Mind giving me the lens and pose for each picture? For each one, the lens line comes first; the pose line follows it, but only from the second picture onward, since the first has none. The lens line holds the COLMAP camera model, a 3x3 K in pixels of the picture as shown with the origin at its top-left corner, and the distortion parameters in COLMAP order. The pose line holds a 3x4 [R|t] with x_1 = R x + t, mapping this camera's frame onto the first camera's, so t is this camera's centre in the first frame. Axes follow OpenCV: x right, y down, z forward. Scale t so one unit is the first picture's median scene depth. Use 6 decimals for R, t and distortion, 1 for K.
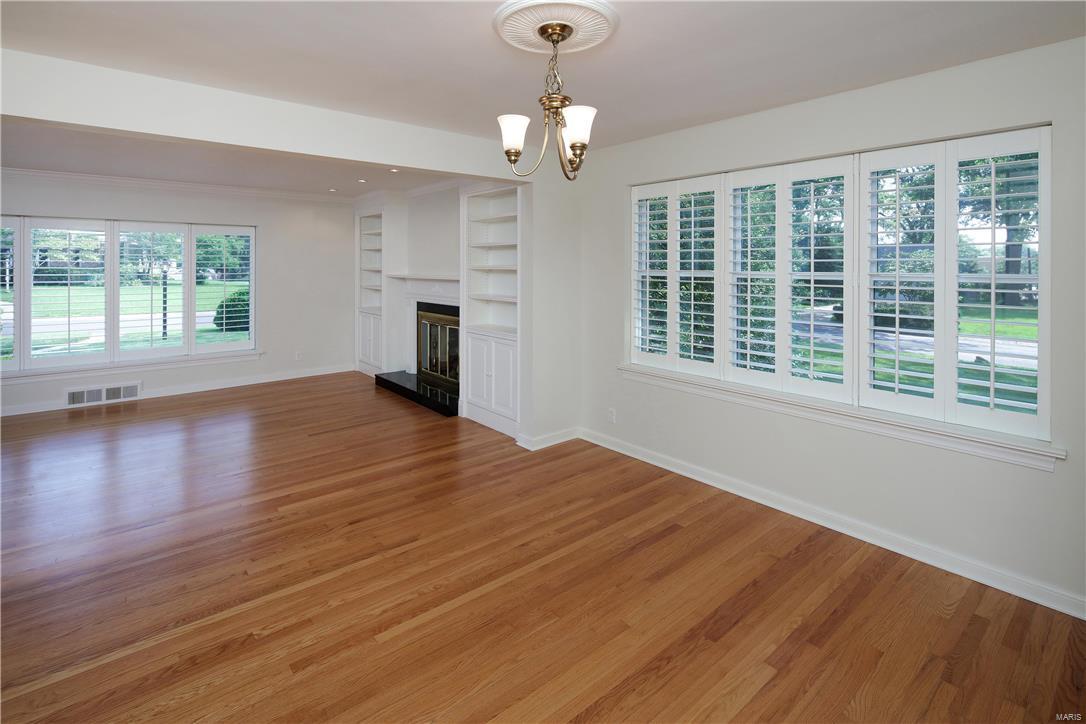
lens RADIAL K [[516.8, 0, 543.8], [0, 516.8, 352.9], [0, 0, 1]] dist [0.020999, -0.000002]
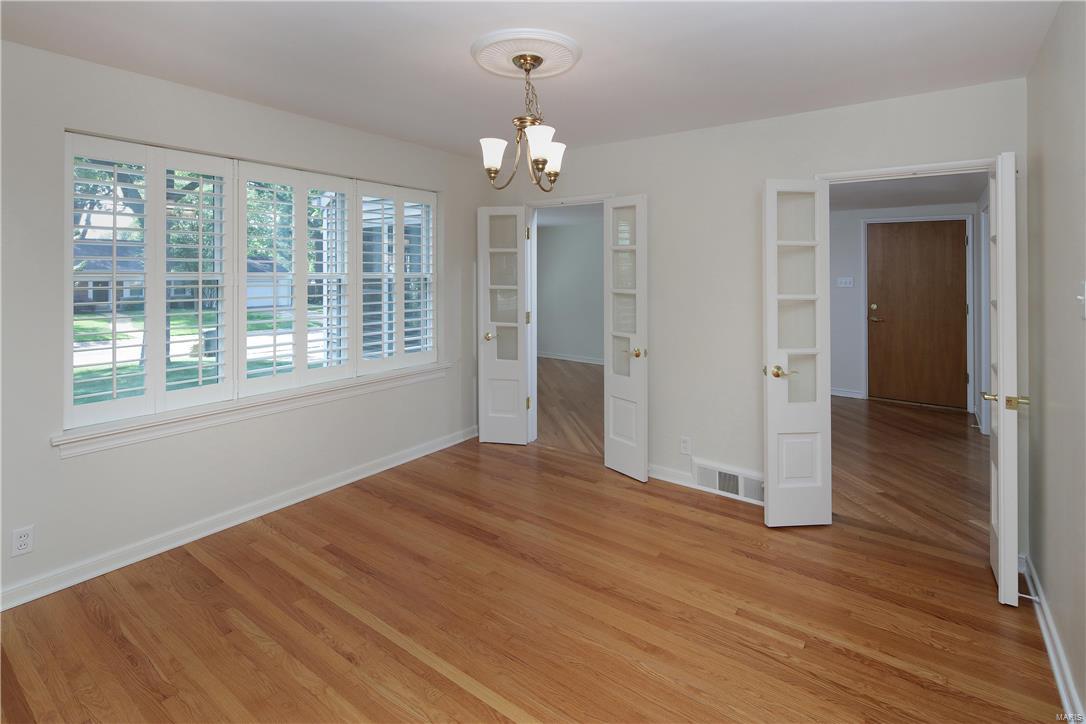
lens RADIAL K [[519.0, 0, 543.0], [0, 519.0, 362.0], [0, 0, 1]] dist [-0.002586, -0.000486]
pose [[-0.234643, -0.179725, 0.955323, -0.755494], [0.152802, 0.963723, 0.218836, -0.149635], [-0.959997, 0.197323, -0.198668, 0.852566]]
